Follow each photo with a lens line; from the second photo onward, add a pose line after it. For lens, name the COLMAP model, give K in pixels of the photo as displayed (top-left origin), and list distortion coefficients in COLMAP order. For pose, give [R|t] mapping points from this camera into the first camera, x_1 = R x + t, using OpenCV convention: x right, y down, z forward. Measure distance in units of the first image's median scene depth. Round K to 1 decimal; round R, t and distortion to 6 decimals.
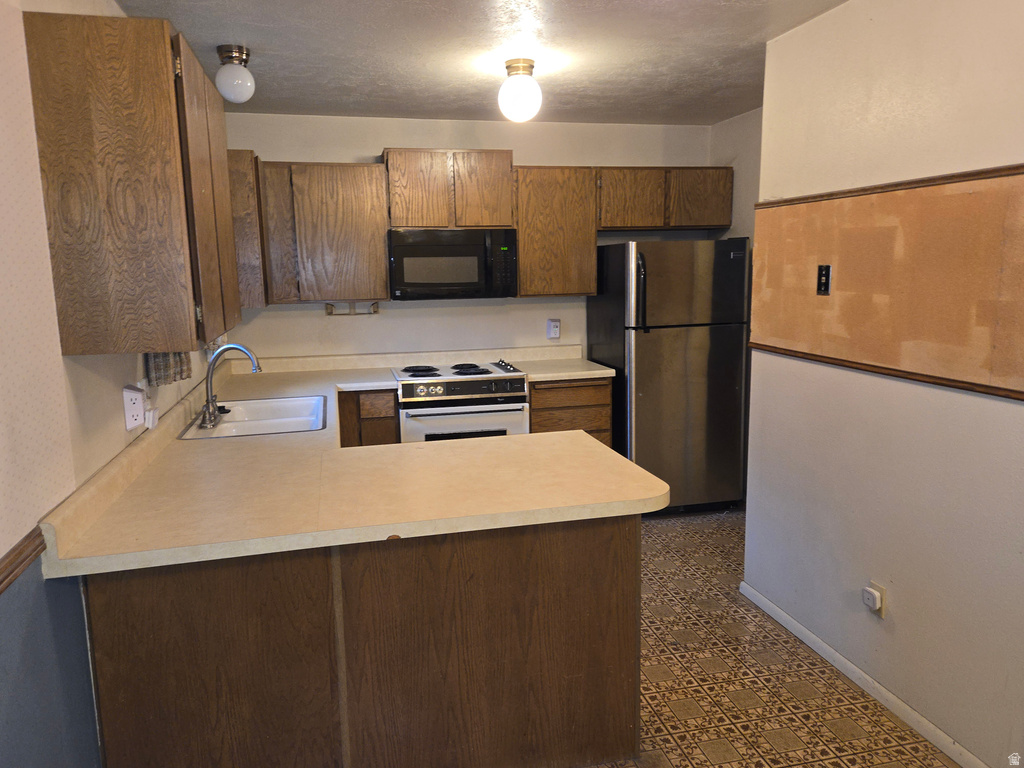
lens RADIAL K [[741.1, 0, 512.0], [0, 741.1, 384.0], [0, 0, 1]] dist [0.098590, -0.115836]
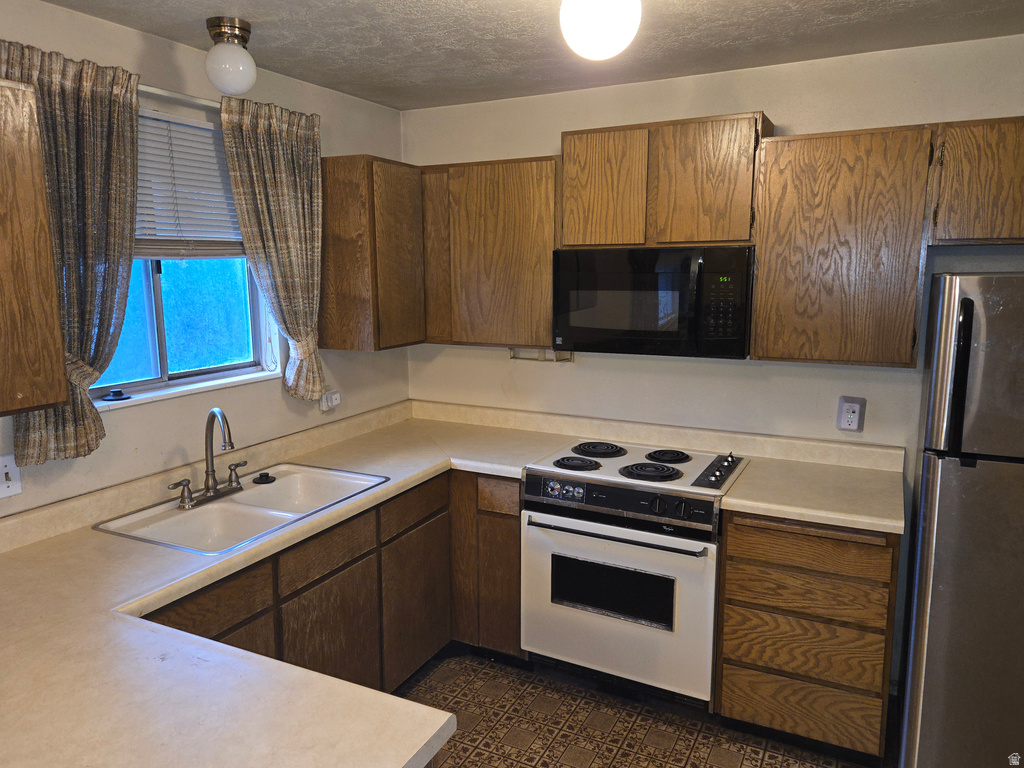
lens RADIAL K [[741.1, 0, 512.0], [0, 741.1, 384.0], [0, 0, 1]] dist [0.098590, -0.115836]
pose [[0.756499, 0.118559, -0.643158, 0.263525], [-0.112270, 0.992374, 0.050878, -0.111660], [0.644286, 0.033719, 0.764041, 0.439287]]
